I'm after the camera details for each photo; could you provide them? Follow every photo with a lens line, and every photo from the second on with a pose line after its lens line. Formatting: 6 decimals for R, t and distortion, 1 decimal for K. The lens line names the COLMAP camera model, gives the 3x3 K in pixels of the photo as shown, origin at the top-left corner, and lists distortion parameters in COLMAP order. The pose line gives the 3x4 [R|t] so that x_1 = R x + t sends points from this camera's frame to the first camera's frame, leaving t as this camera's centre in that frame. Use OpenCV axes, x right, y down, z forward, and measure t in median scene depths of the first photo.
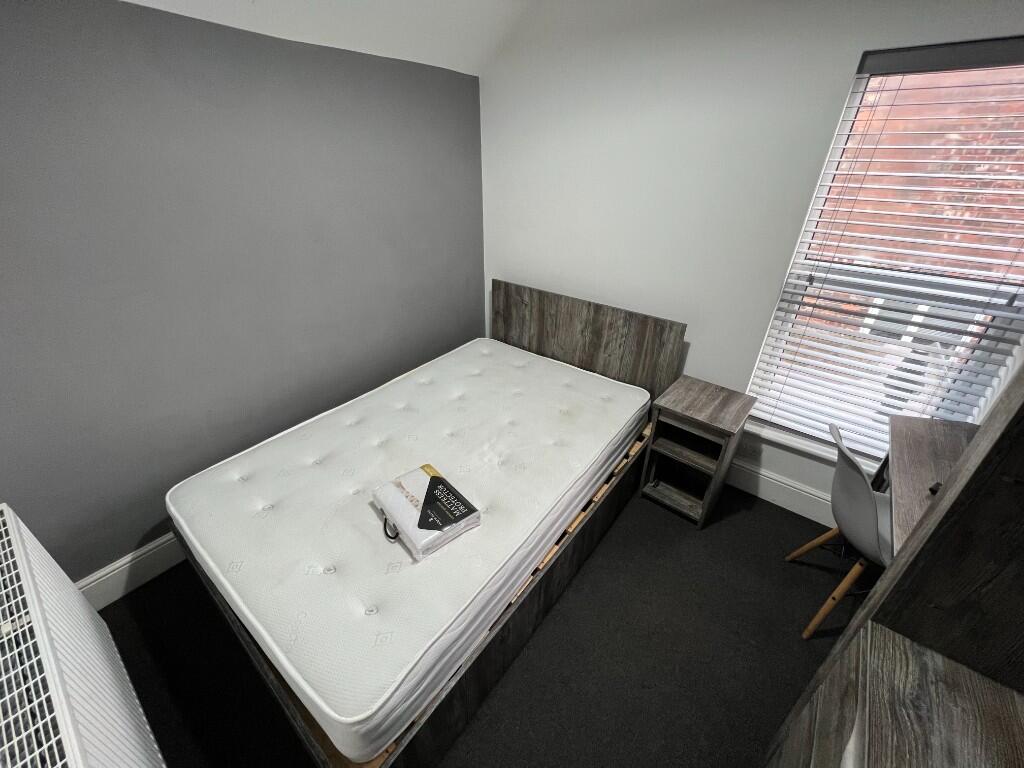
lens RADIAL K [[406.5, 0, 510.7], [0, 406.5, 379.2], [0, 0, 1]] dist [0.002022, -0.000031]
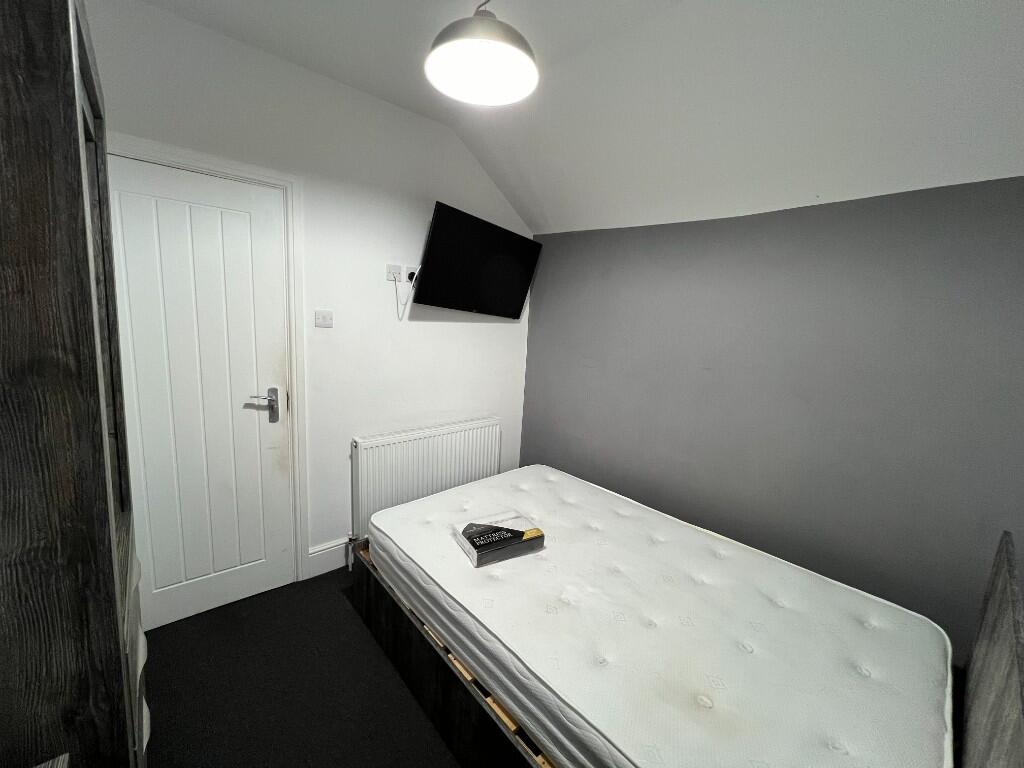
lens RADIAL K [[406.5, 0, 511.0], [0, 406.5, 383.3], [0, 0, 1]] dist [0.002022, -0.000031]
pose [[-0.172525, 0.137992, -0.975291, 0.669585], [-0.530918, 0.820972, 0.210075, -0.249271], [0.829675, 0.554043, -0.068376, 0.633165]]
